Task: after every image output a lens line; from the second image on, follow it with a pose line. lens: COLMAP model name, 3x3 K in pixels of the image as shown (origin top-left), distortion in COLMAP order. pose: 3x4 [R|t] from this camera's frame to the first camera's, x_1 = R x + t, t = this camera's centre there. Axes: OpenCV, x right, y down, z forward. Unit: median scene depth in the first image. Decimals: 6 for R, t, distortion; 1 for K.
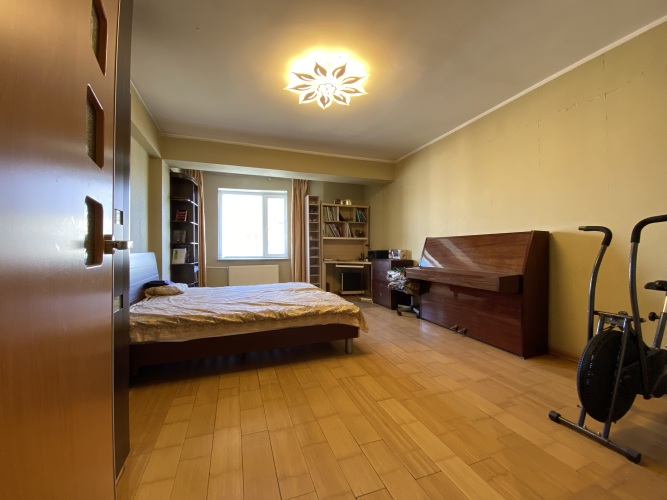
lens RADIAL K [[270.8, 0, 331.3], [0, 270.8, 247.4], [0, 0, 1]] dist [0.025262, -0.022380]
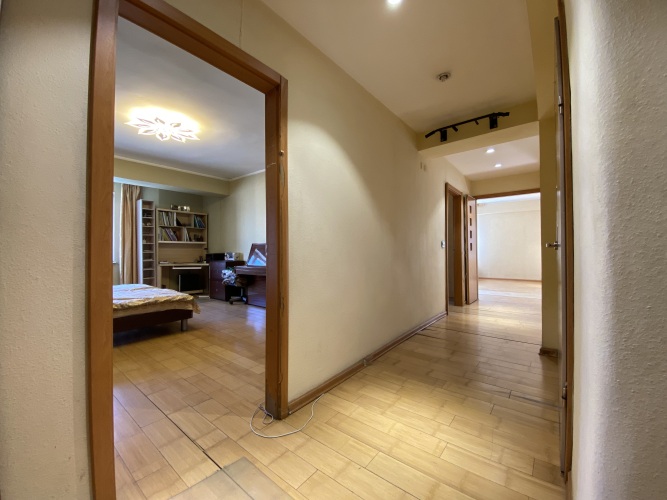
lens RADIAL K [[270.8, 0, 331.3], [0, 270.8, 247.4], [0, 0, 1]] dist [0.025262, -0.022380]
pose [[0.855464, 0.002028, 0.517858, -0.005427], [0.002435, 0.999966, -0.007940, -0.003842], [-0.517857, 0.008053, 0.855430, -0.273007]]
